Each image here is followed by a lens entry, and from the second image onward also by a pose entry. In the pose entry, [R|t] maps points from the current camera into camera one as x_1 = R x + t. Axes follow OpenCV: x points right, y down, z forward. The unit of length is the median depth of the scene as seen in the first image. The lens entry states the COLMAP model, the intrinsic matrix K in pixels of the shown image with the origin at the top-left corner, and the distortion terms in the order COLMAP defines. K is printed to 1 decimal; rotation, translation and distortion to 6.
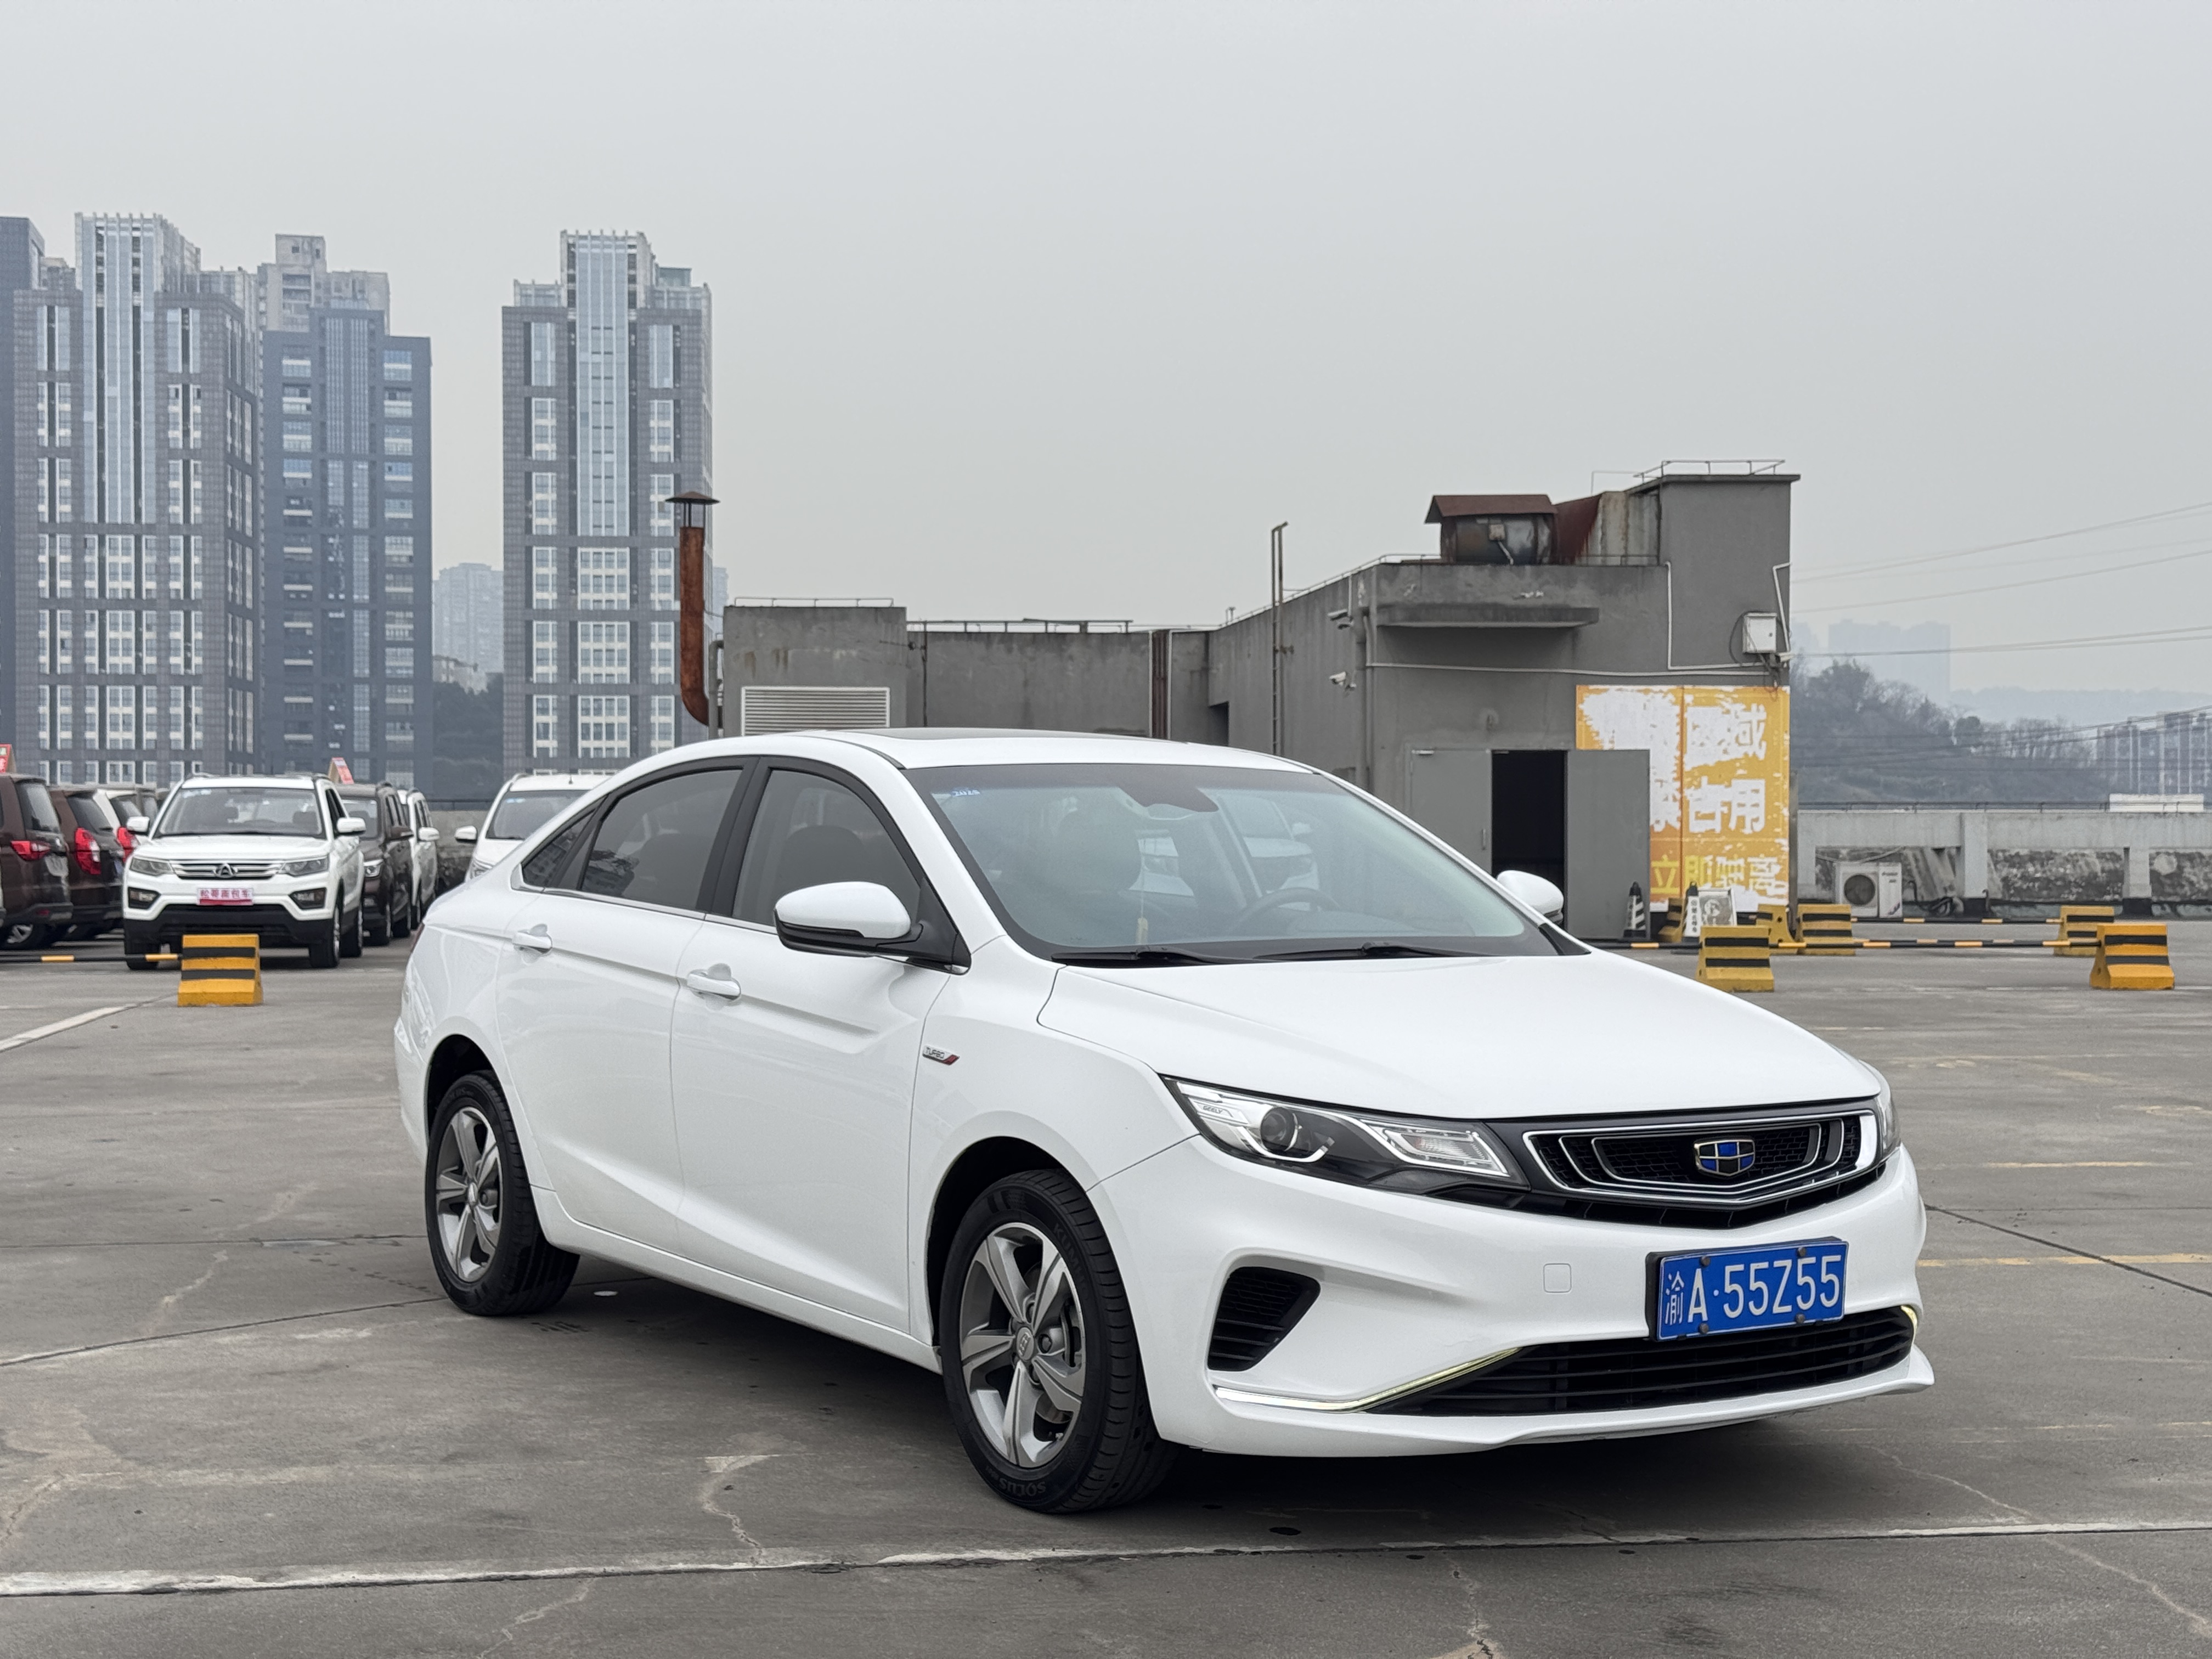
lens RADIAL K [[3068.7, 0, 1092.5], [0, 3068.7, 826.0], [0, 0, 1]] dist [0.107731, 0.000000]
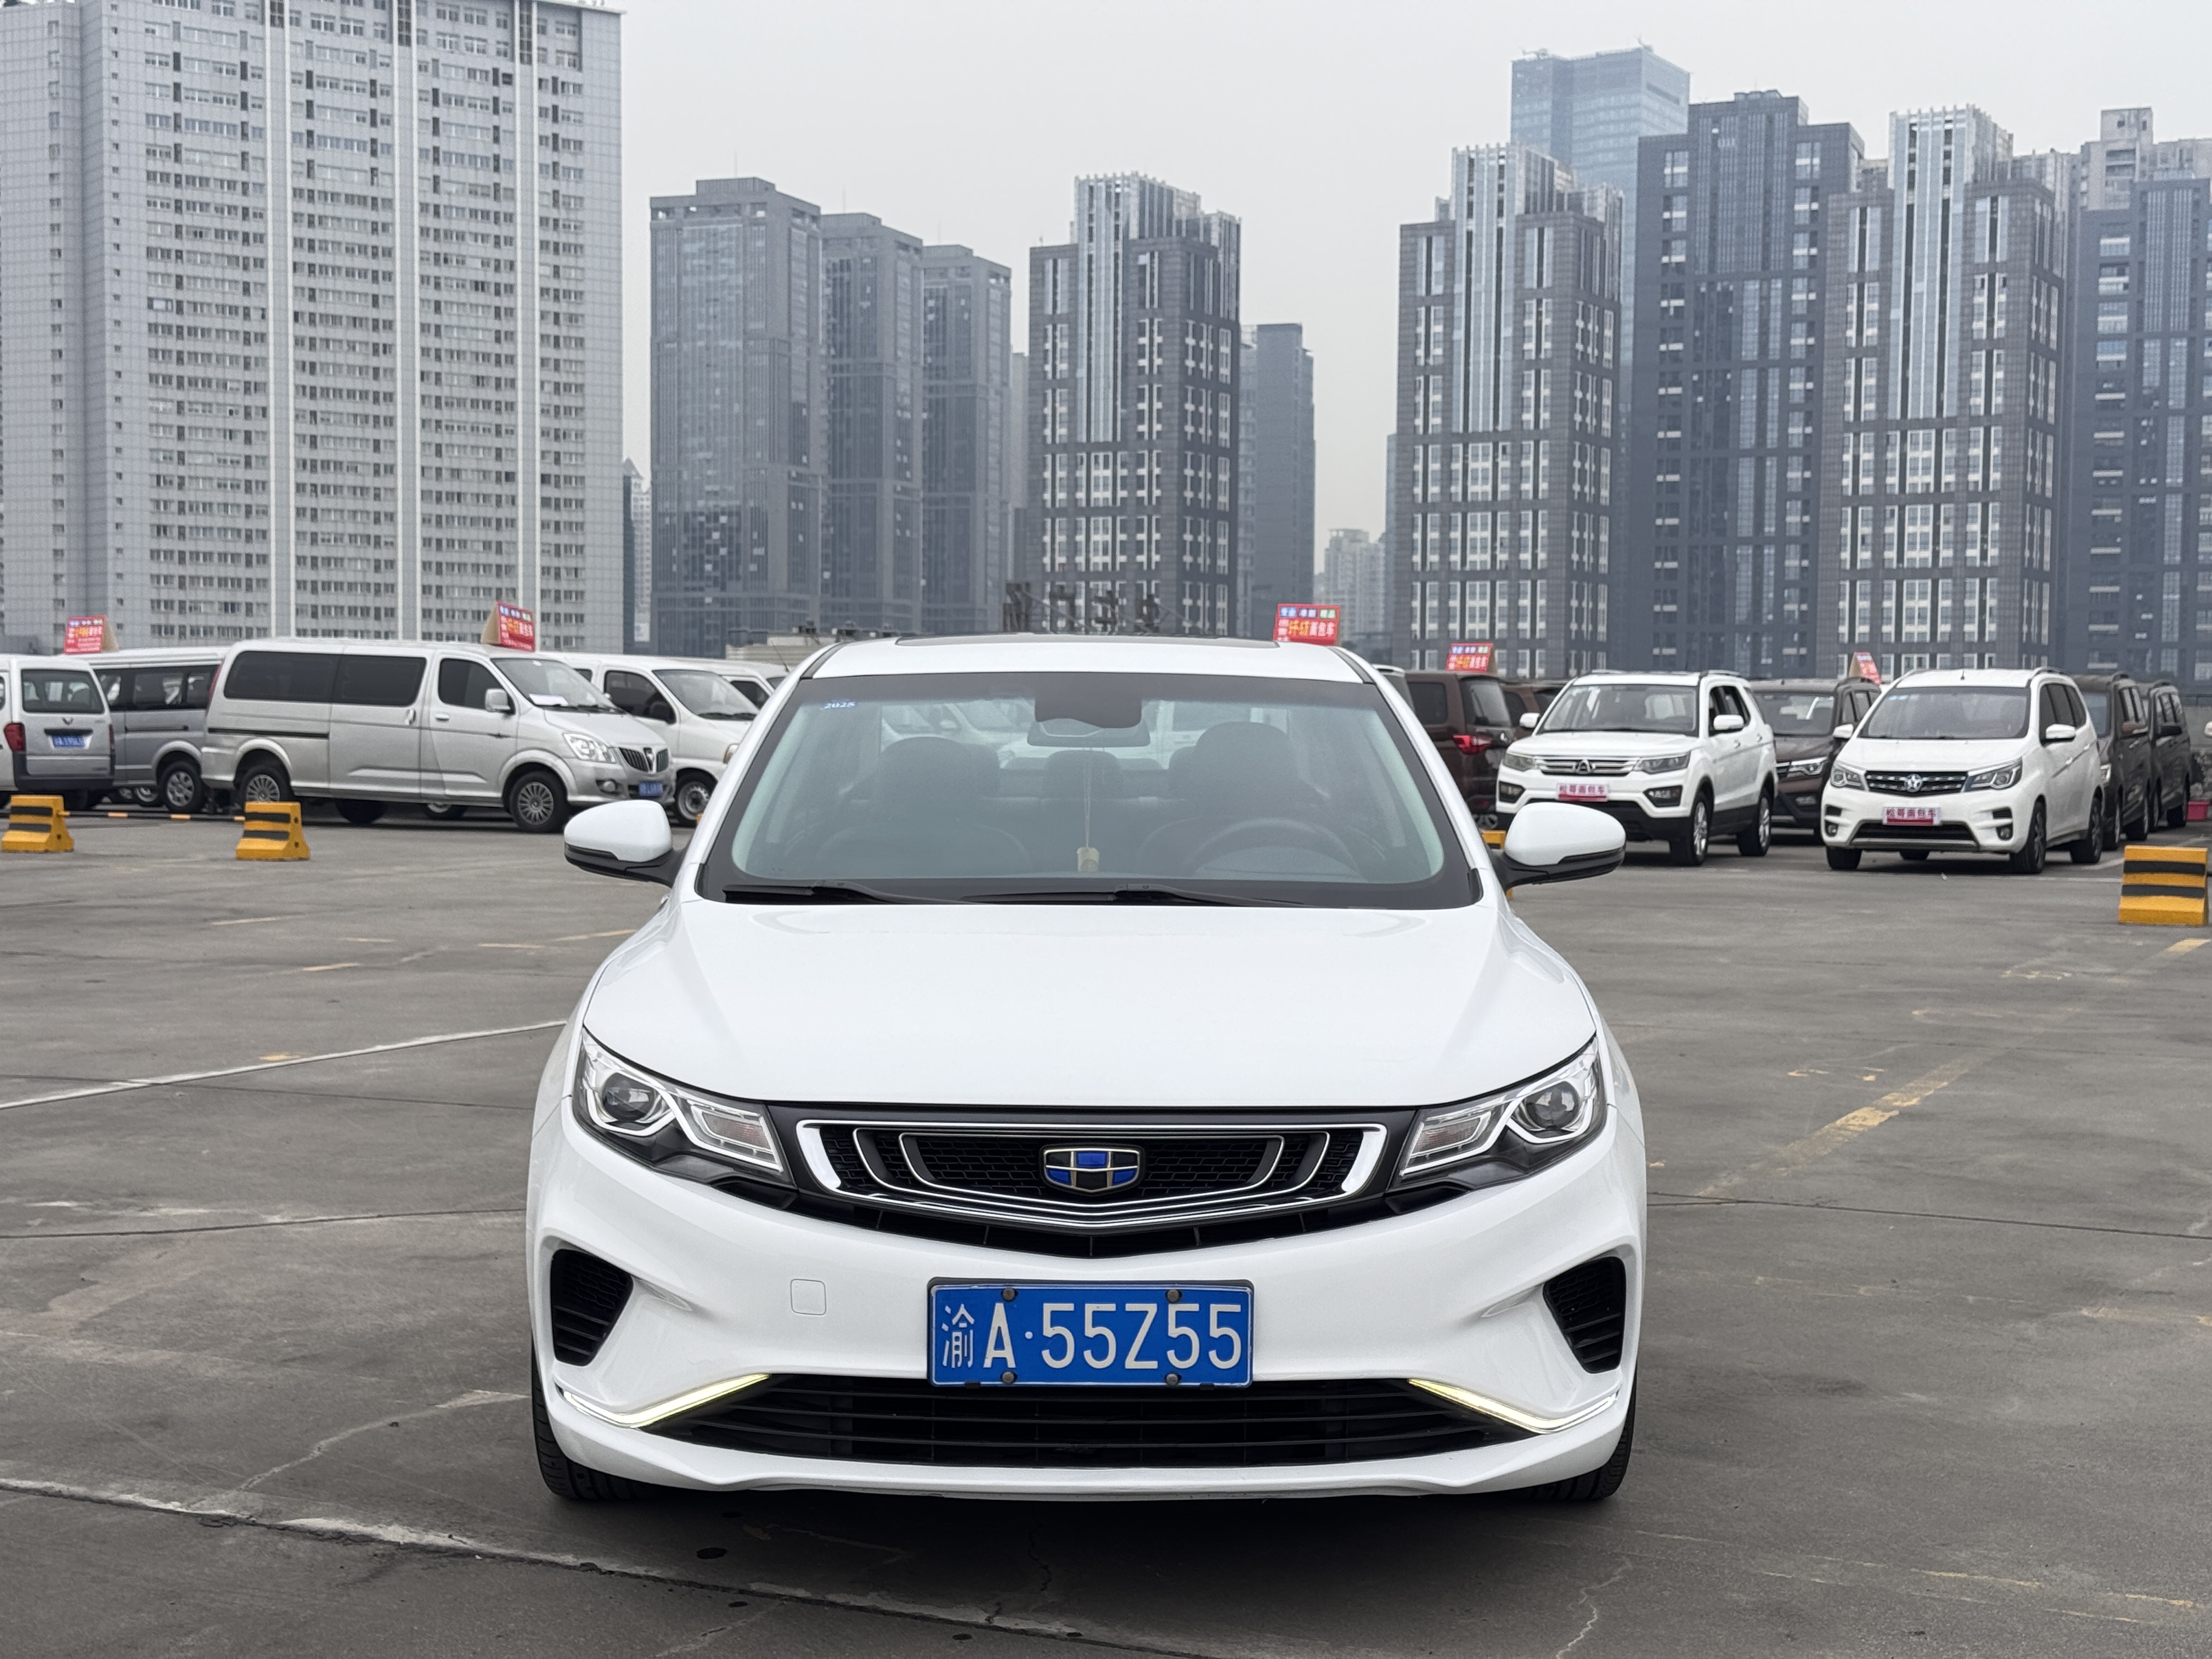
lens RADIAL K [[3068.7, 0, 1102.8], [0, 3068.7, 833.0], [0, 0, 1]] dist [0.107731, 0.000000]
pose [[0.846916, 0.026868, -0.531047, 0.627345], [-0.007204, 0.999211, 0.039065, -0.011082], [0.531678, -0.029259, 0.846441, 0.326981]]
